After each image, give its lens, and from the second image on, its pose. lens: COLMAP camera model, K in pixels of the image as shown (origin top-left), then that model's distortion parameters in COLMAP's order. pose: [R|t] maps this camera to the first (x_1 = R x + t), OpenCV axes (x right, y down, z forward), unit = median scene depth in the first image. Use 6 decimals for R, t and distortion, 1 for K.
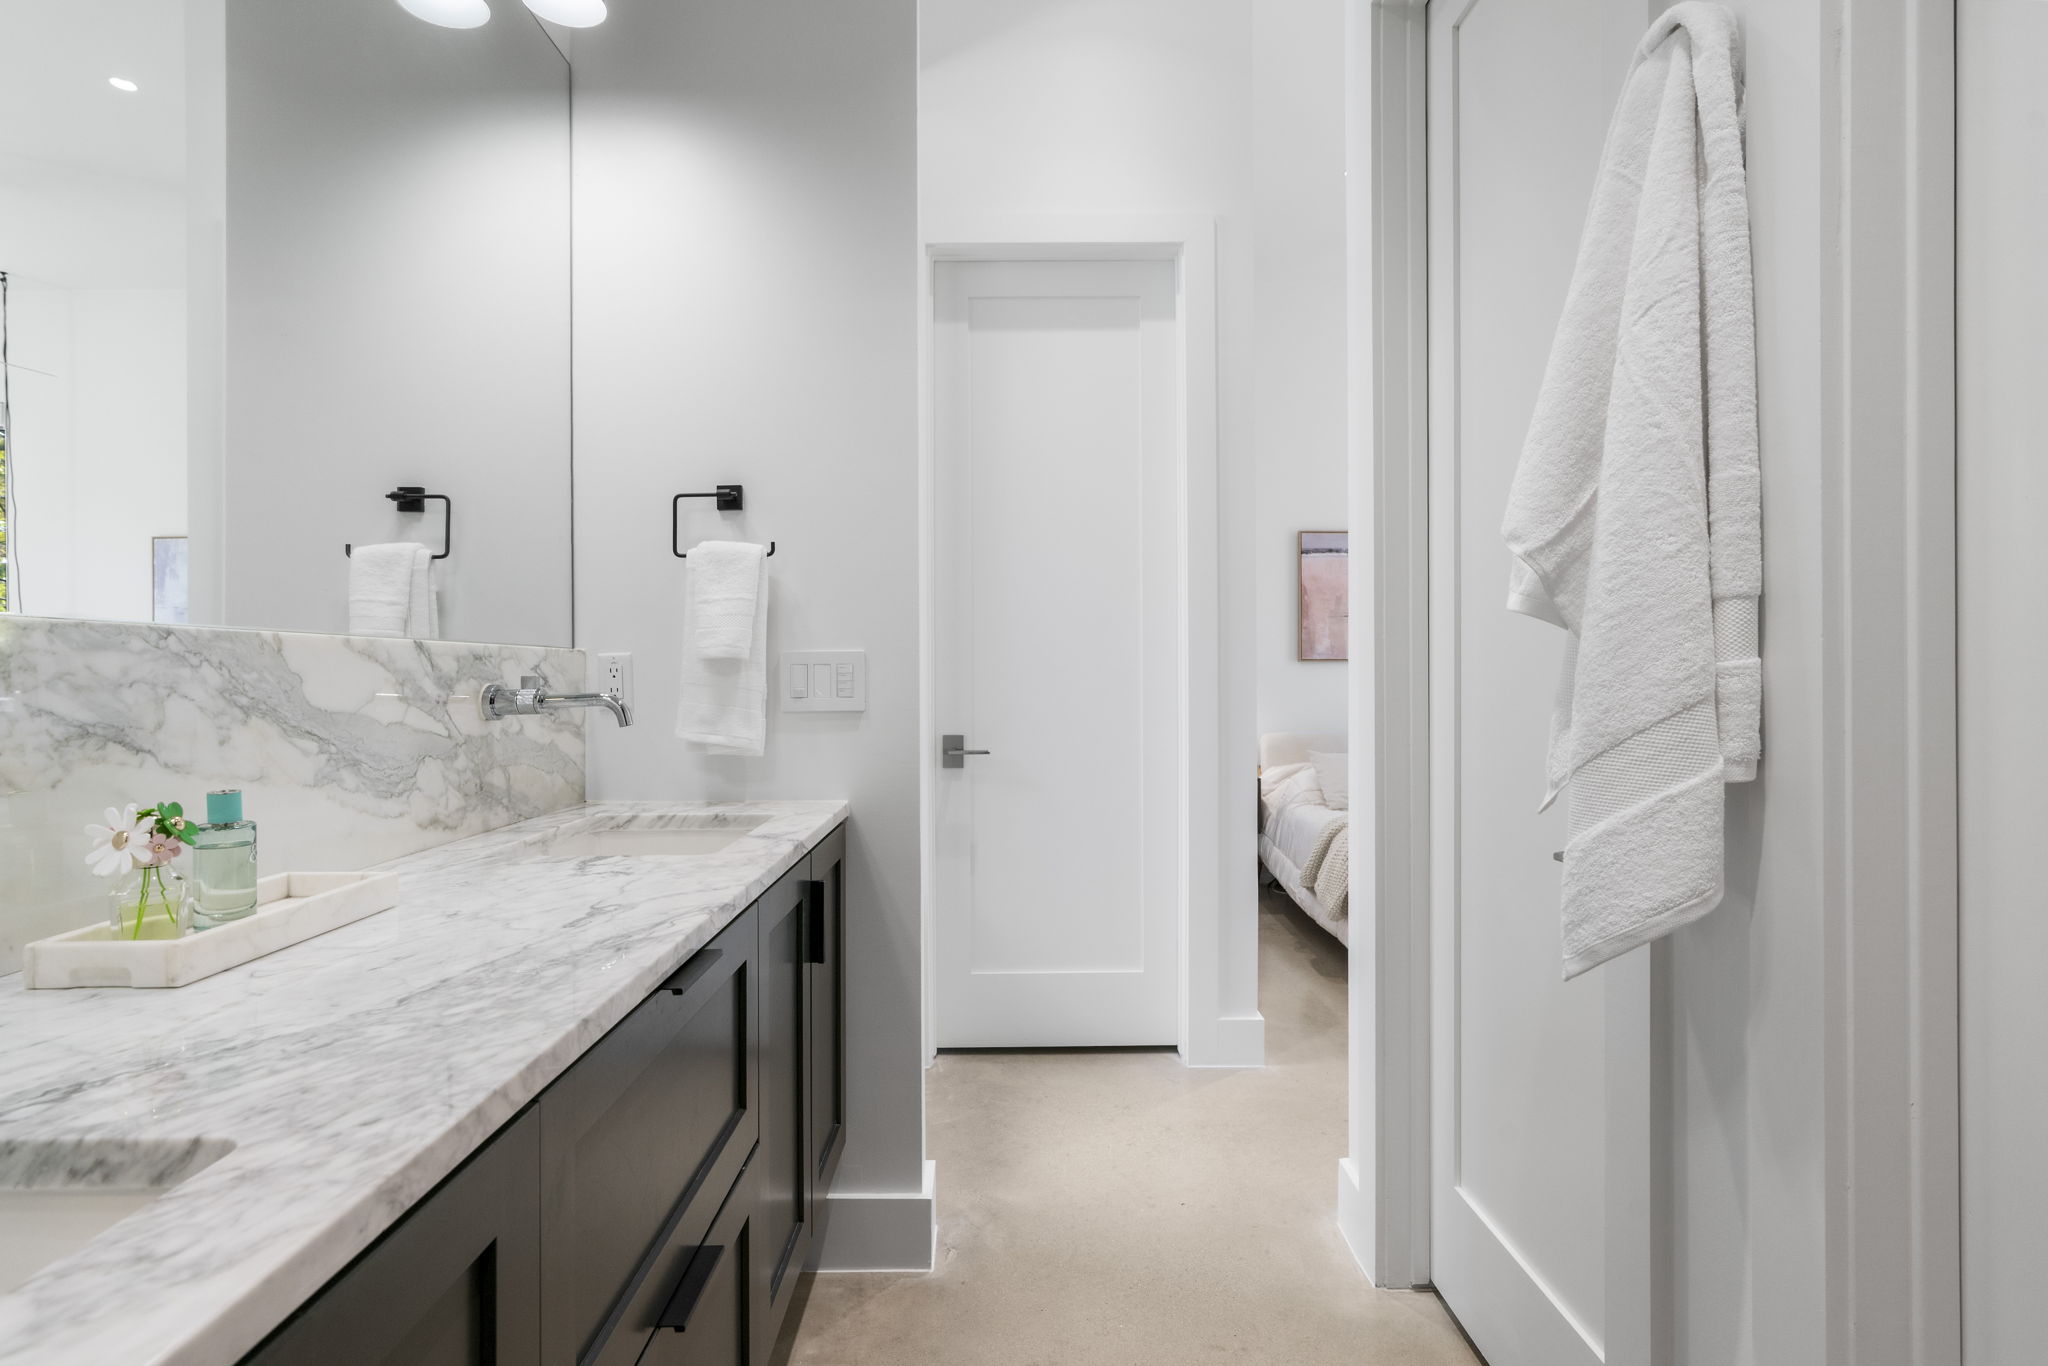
lens RADIAL K [[928.6, 0, 1024.3], [0, 928.6, 678.2], [0, 0, 1]] dist [0.003245, 0.001203]
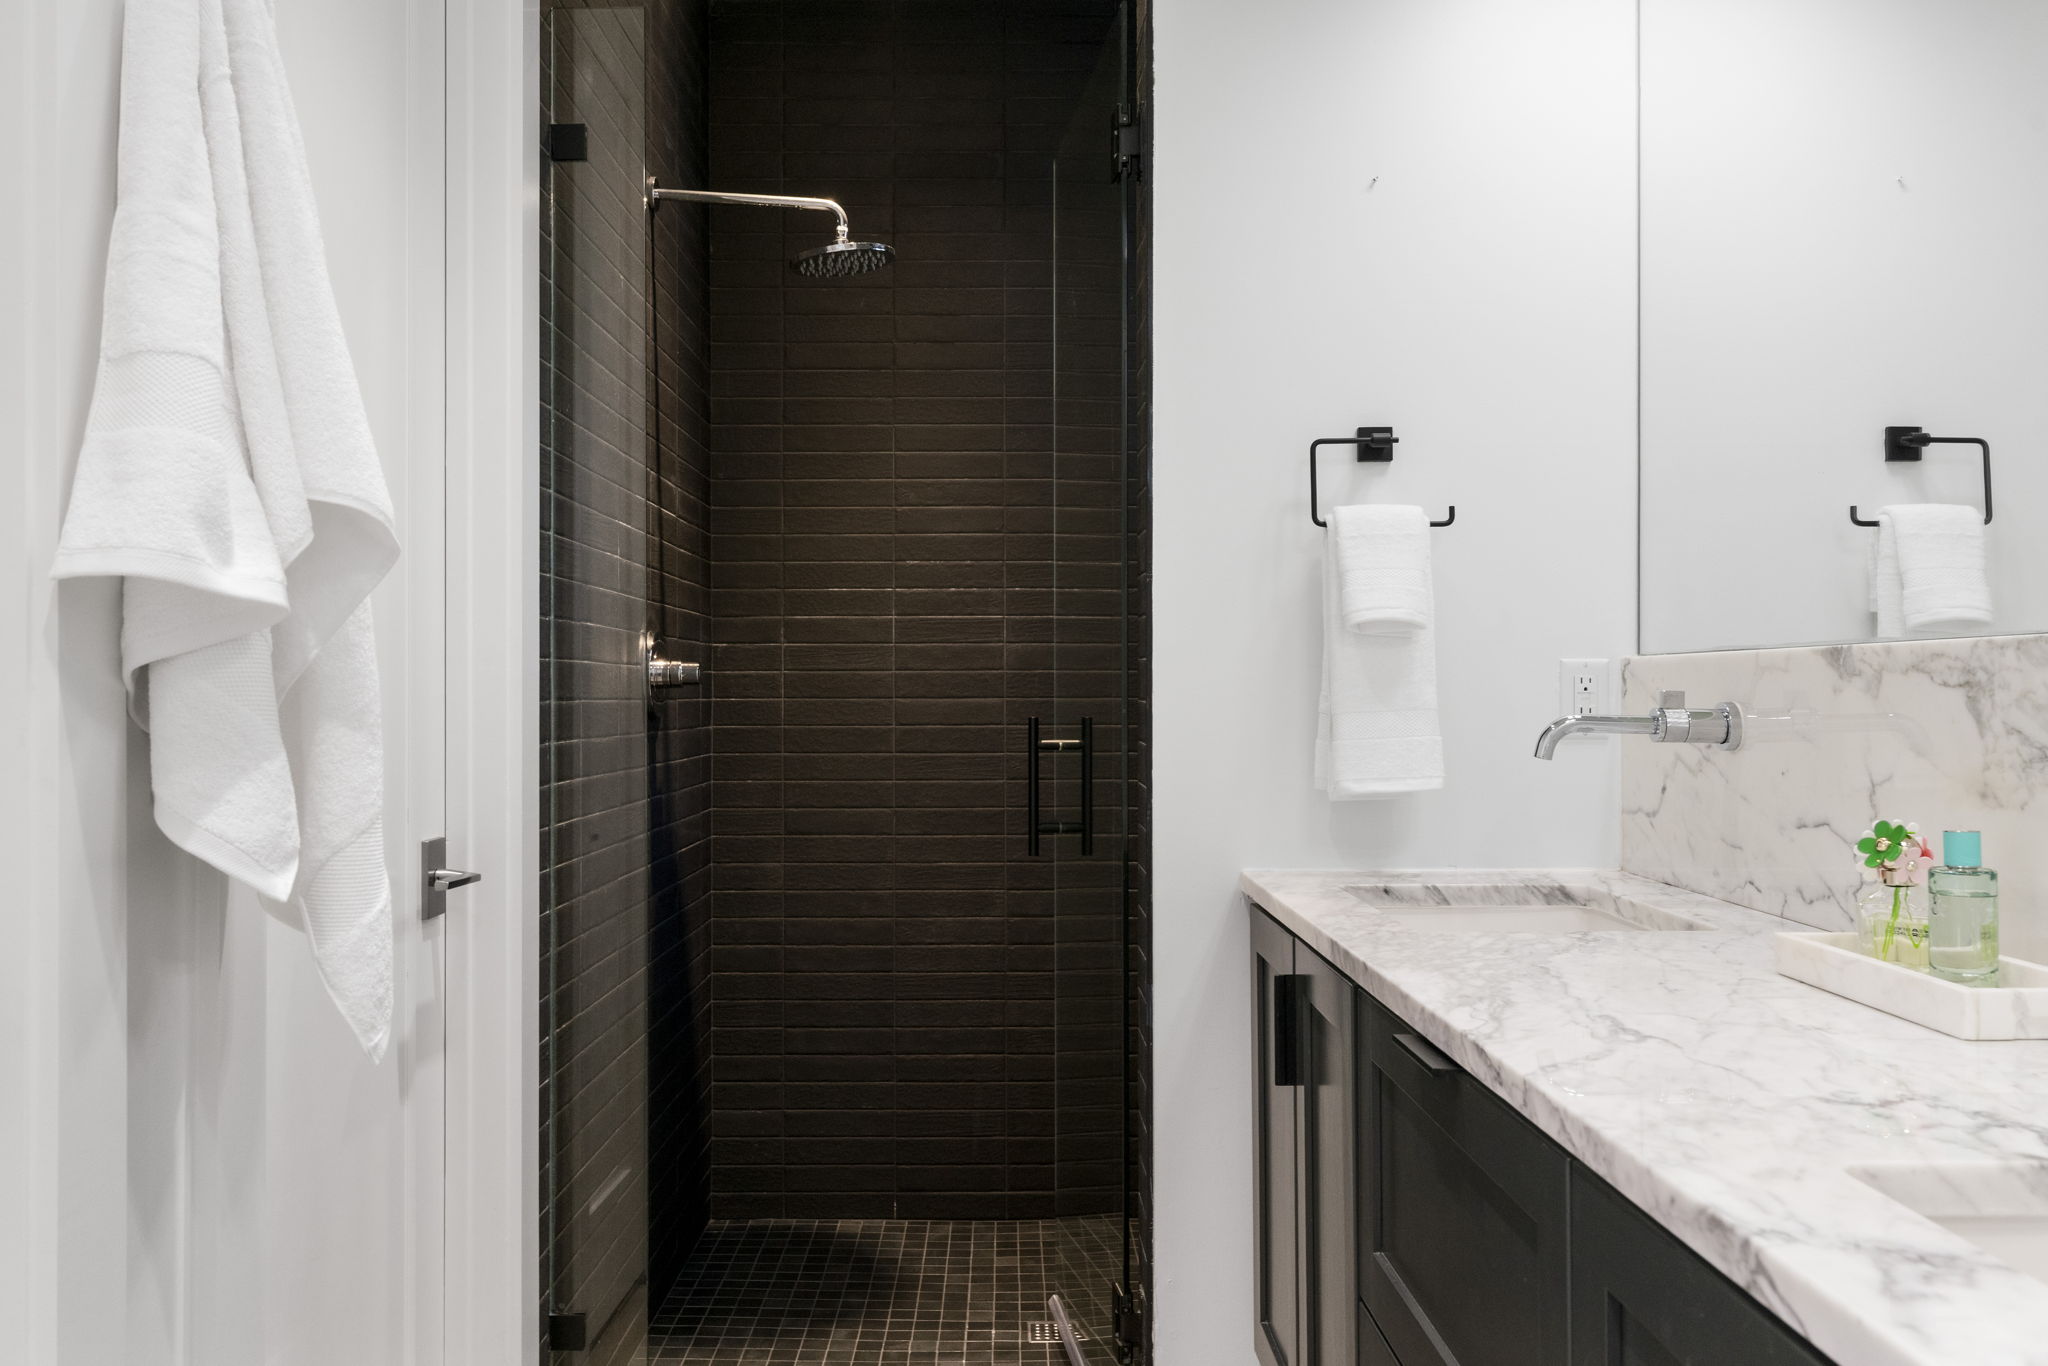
lens RADIAL K [[928.6, 0, 1021.5], [0, 928.6, 686.5], [0, 0, 1]] dist [0.003245, 0.001203]
pose [[-0.999880, -0.007679, -0.013424, 0.007780], [-0.007563, 0.999934, -0.008633, 0.006162], [0.013490, -0.008530, -0.999873, 1.952319]]
